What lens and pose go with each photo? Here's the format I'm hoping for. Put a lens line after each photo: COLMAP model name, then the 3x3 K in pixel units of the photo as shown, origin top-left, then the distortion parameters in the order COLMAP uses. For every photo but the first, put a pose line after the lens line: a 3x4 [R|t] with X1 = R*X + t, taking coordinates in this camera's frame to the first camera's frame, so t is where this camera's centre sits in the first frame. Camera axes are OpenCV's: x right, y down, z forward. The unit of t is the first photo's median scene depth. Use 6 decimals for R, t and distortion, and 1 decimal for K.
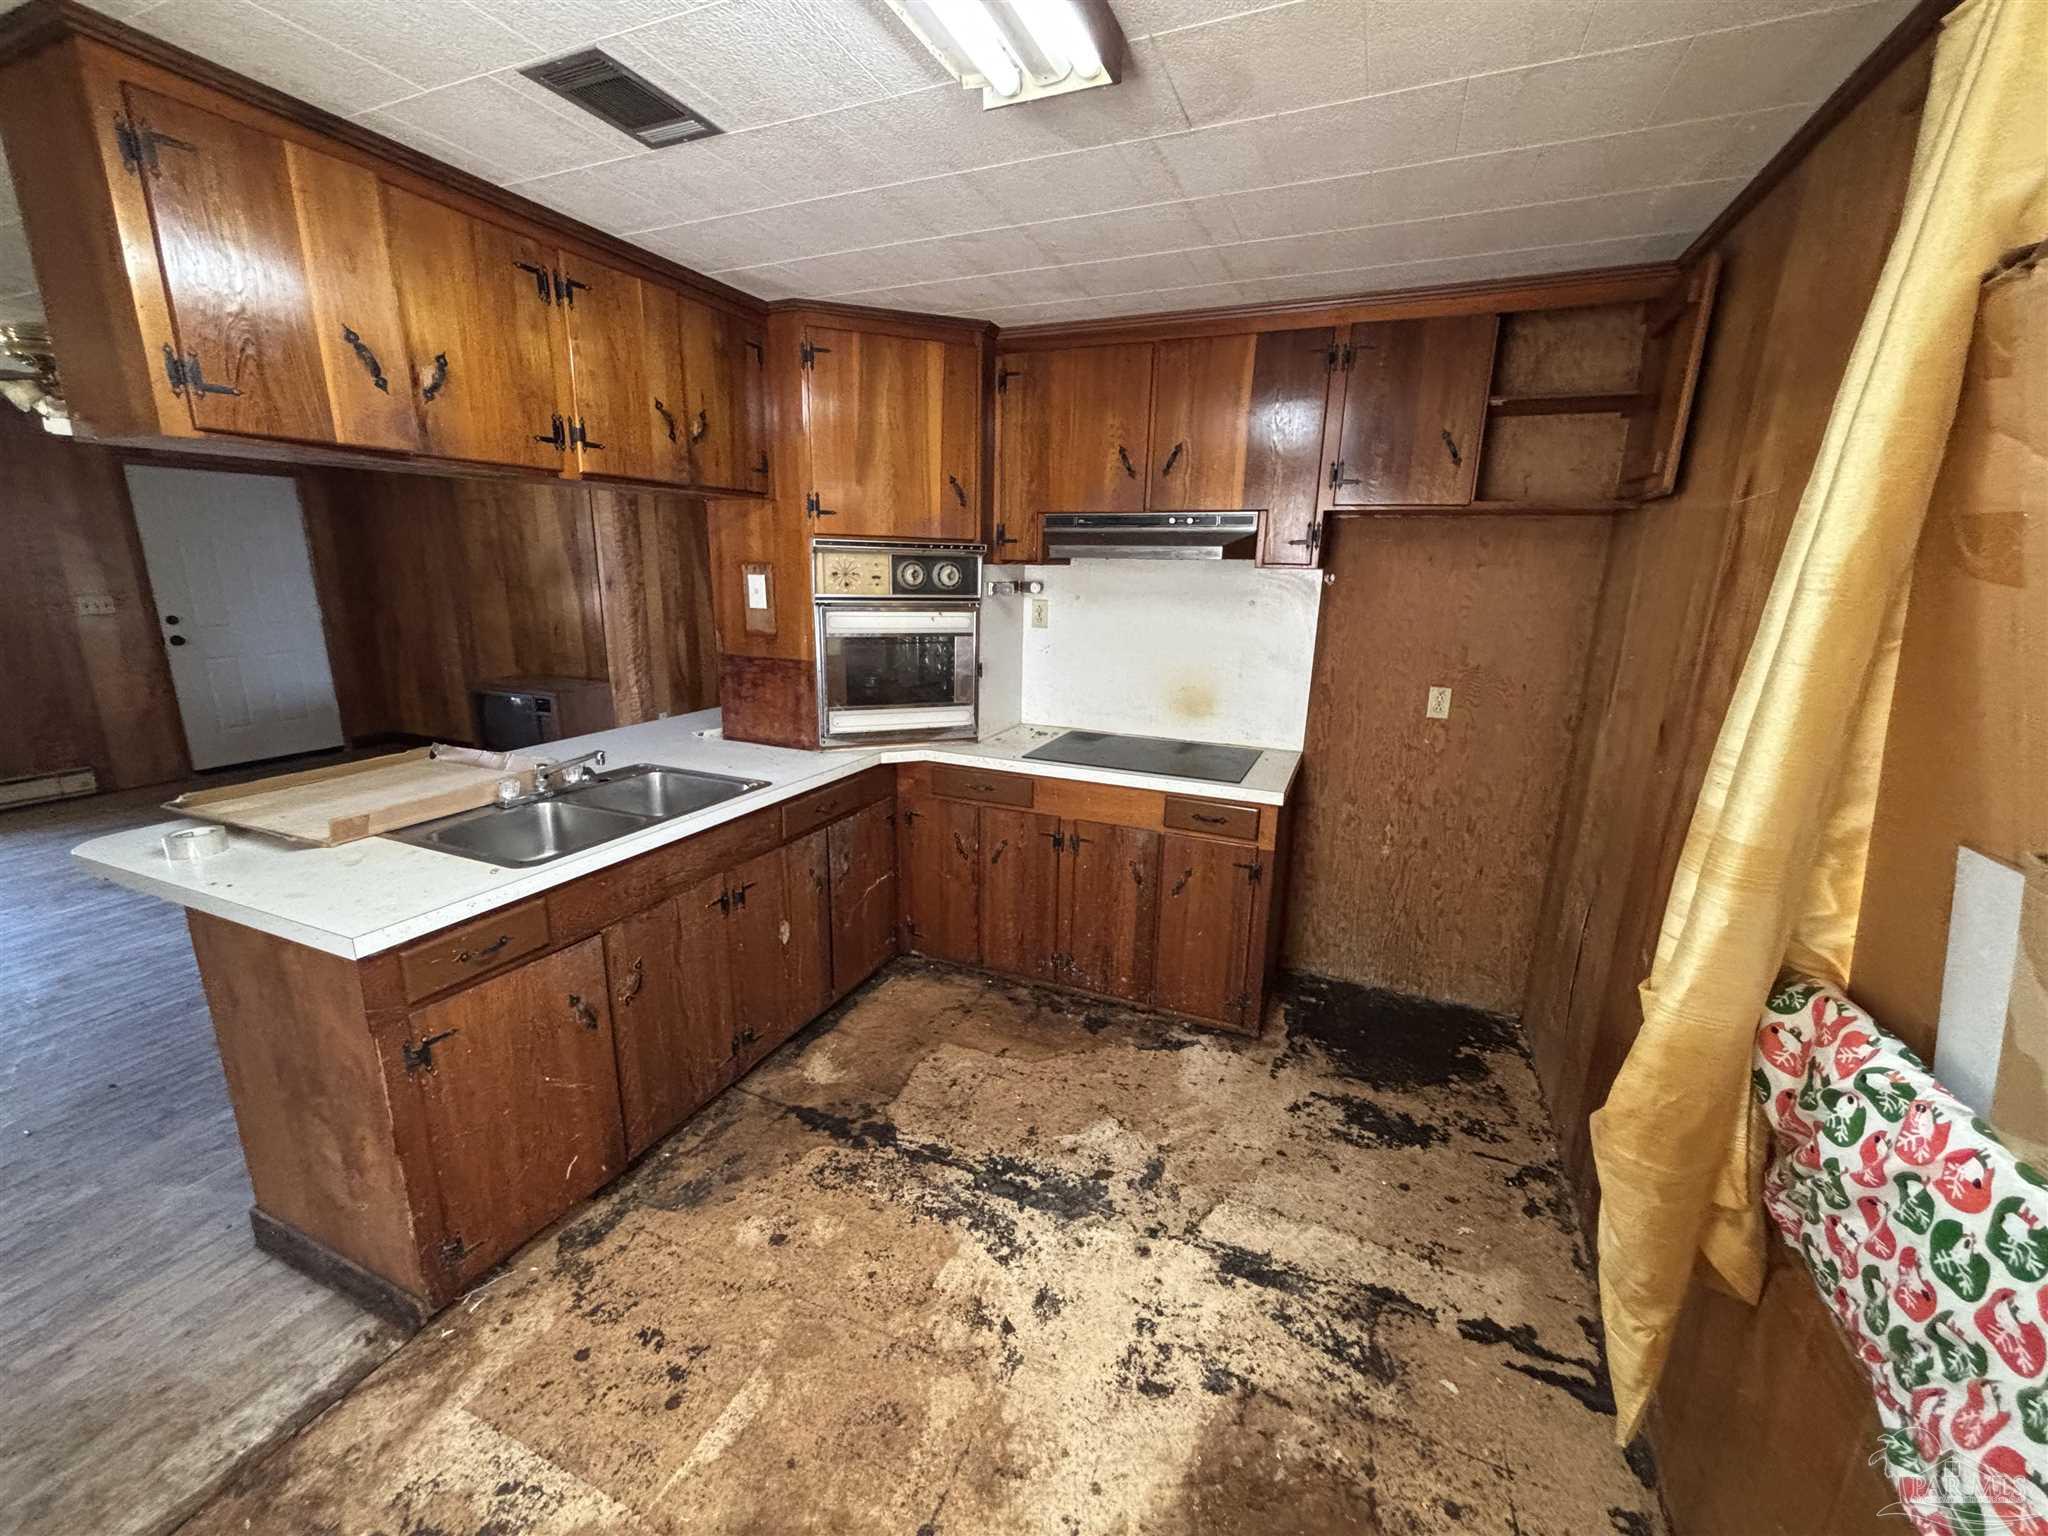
lens RADIAL K [[823.3, 0, 1030.4], [0, 823.3, 765.0], [0, 0, 1]] dist [-0.002249, -0.000965]
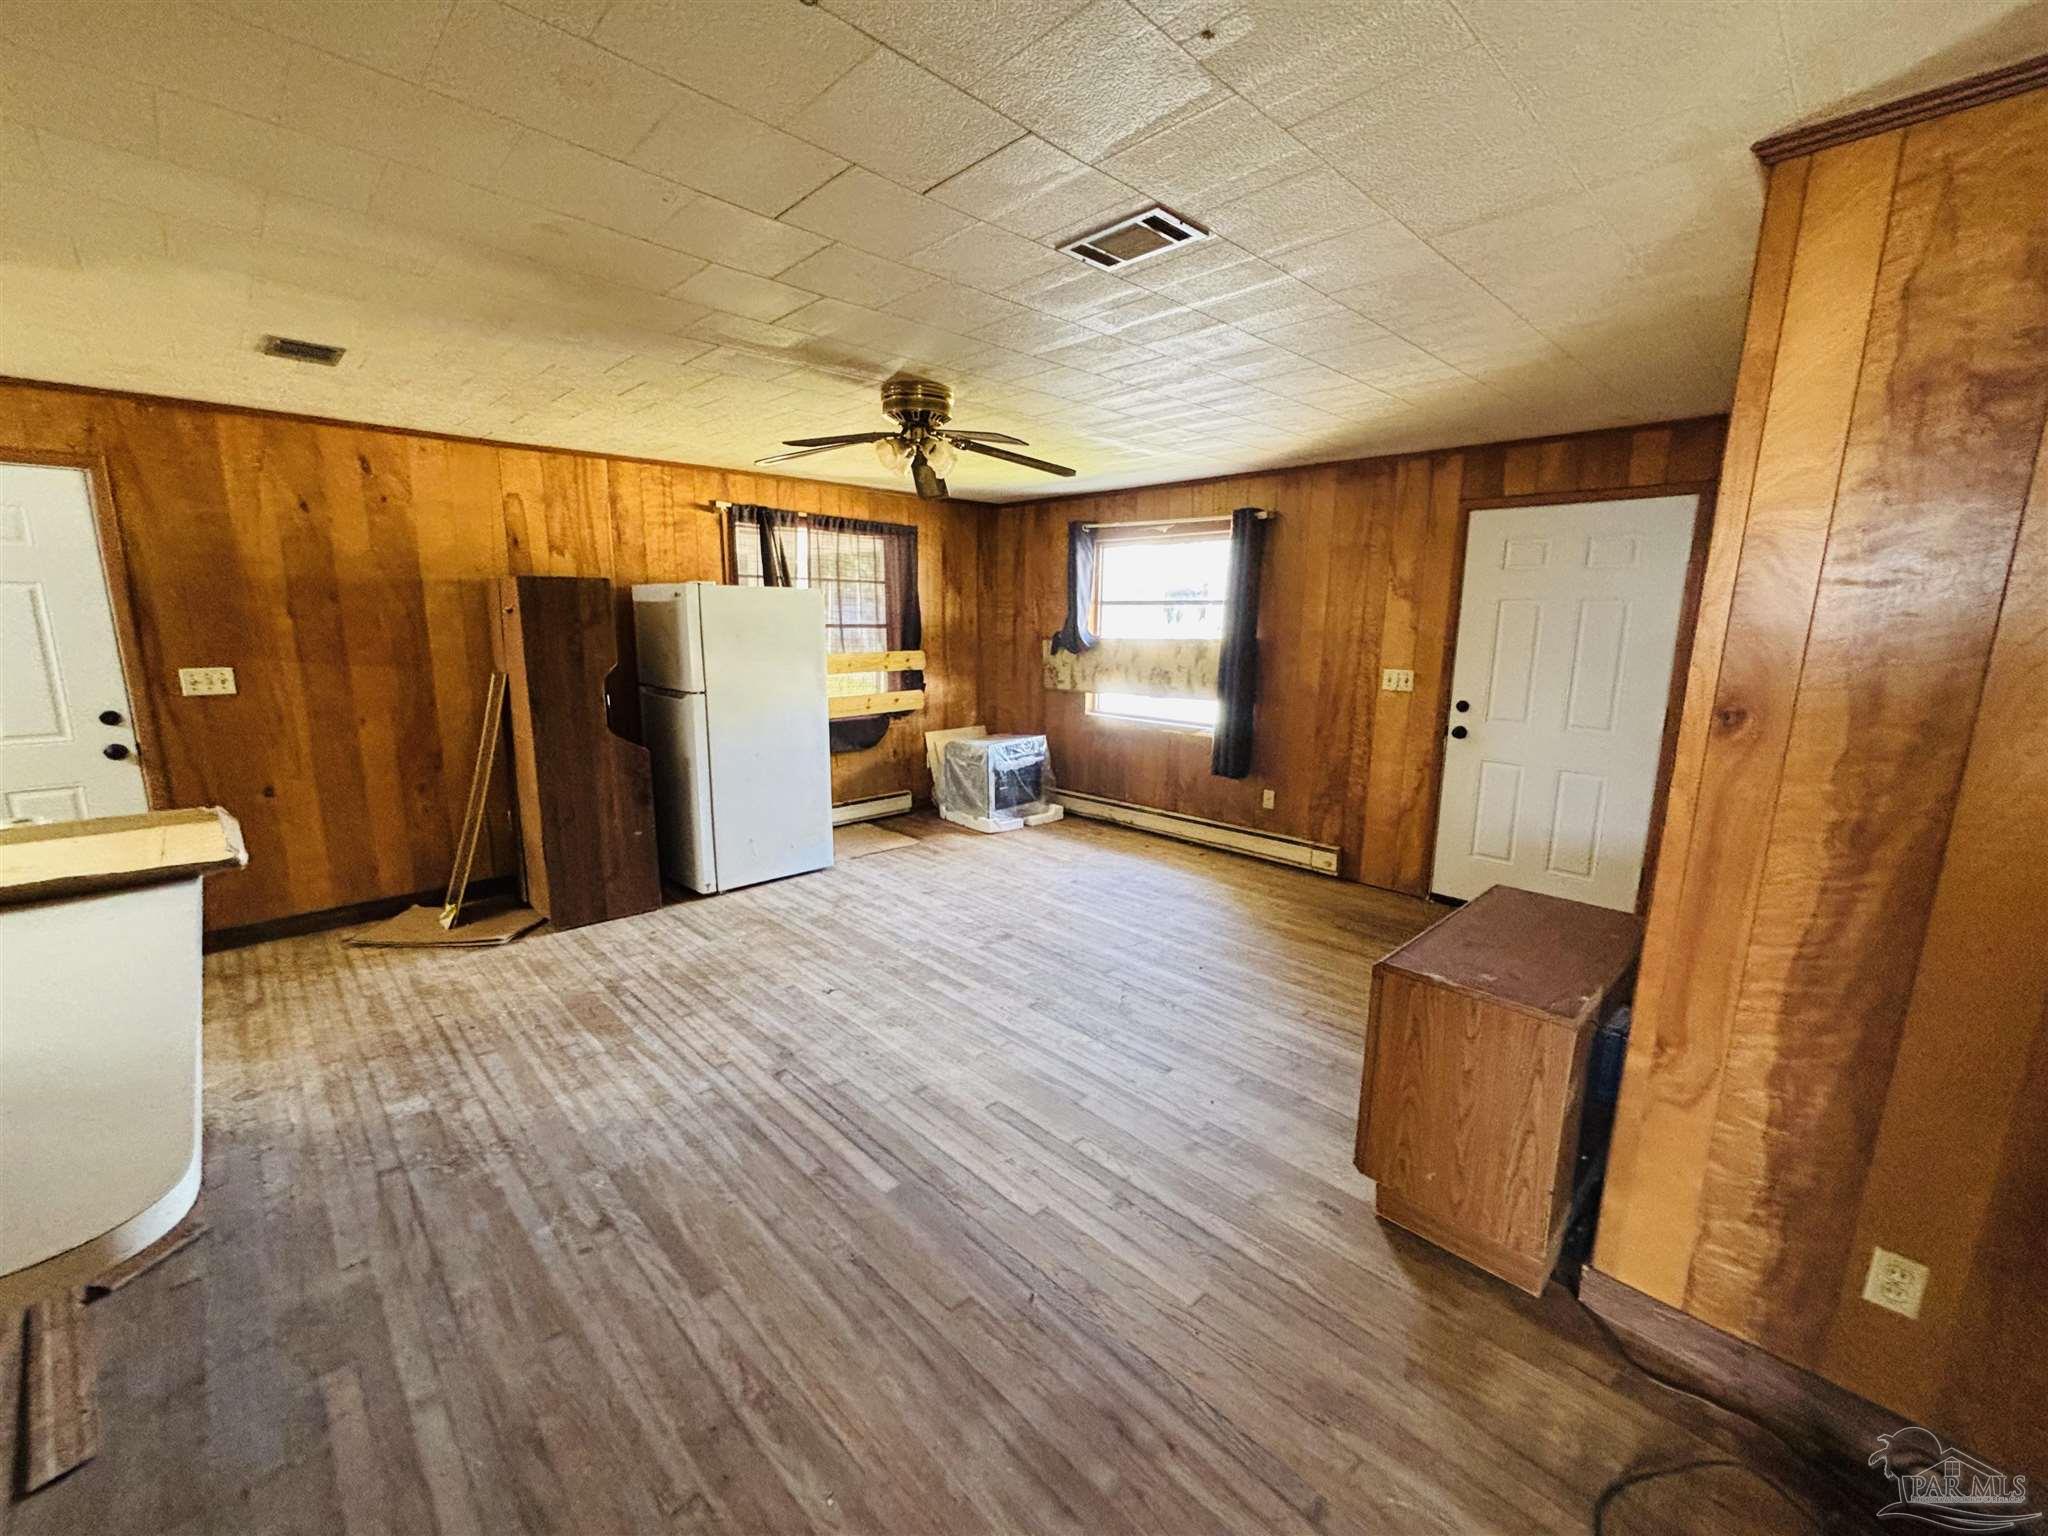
lens RADIAL K [[823.3, 0, 1018.0], [0, 823.3, 766.8], [0, 0, 1]] dist [-0.002249, -0.000965]
pose [[-0.394409, 0.147126, -0.907081, -0.177378], [-0.237757, 0.937151, 0.255383, -0.237020], [0.887645, 0.316390, -0.334640, 0.966594]]
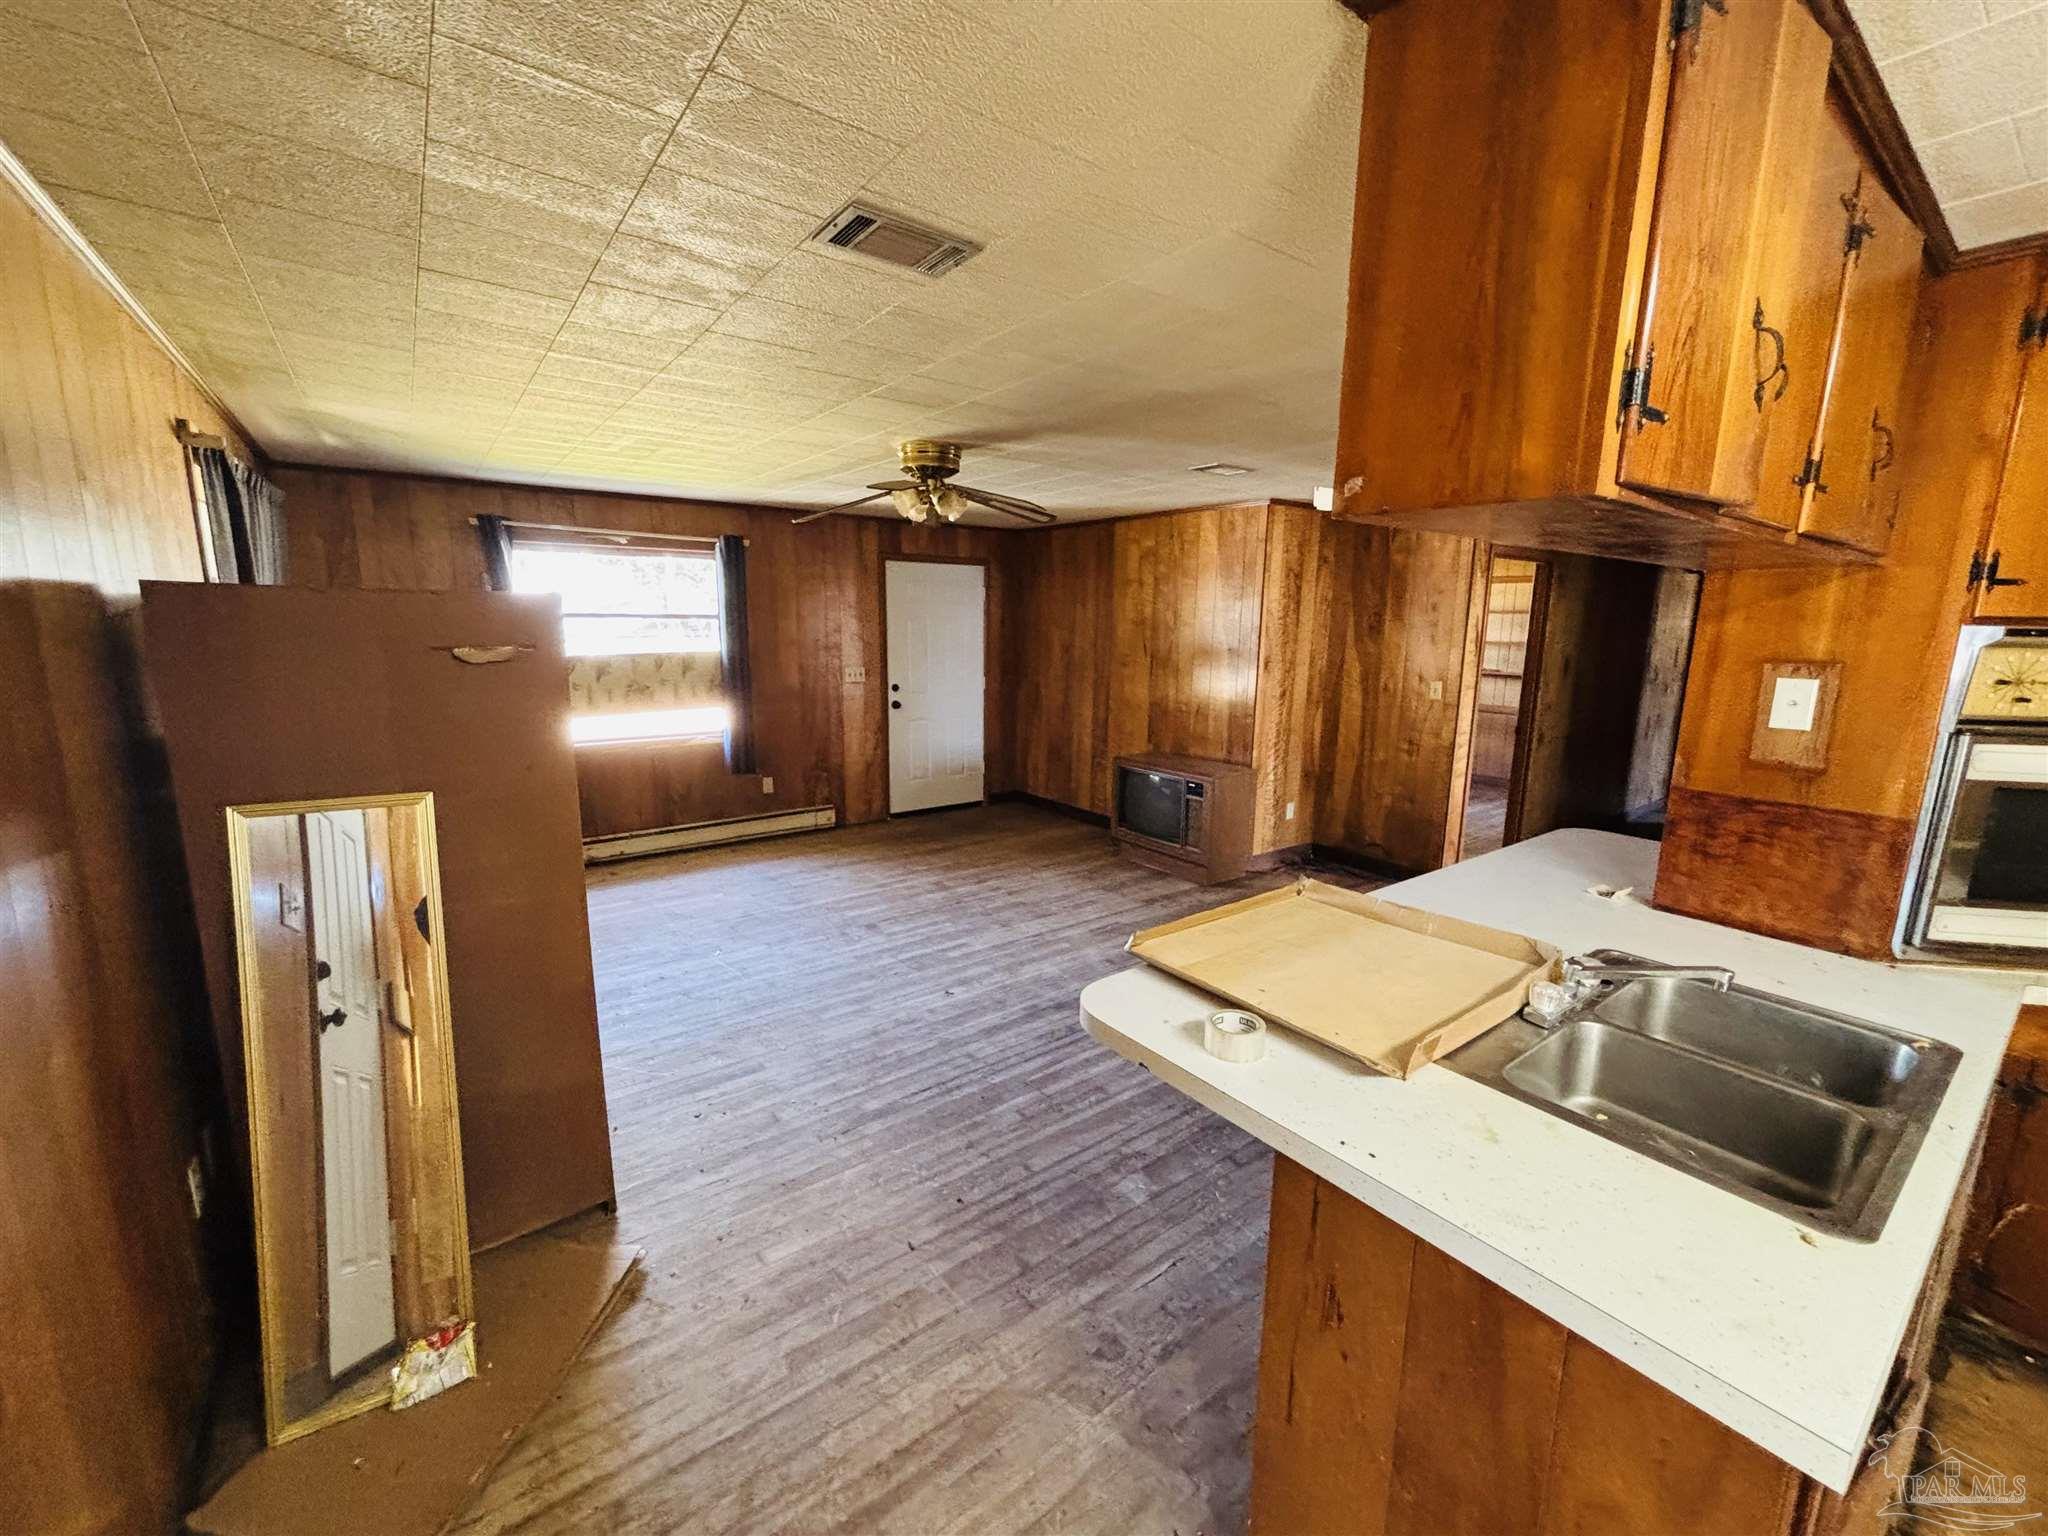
lens RADIAL K [[823.3, 0, 1022.6], [0, 823.3, 769.8], [0, 0, 1]] dist [-0.002249, -0.000965]
pose [[0.859381, 0.081455, -0.504807, -0.294262], [-0.117665, 0.992239, -0.040205, -0.034344], [0.497614, 0.093949, 0.862296, 0.078680]]
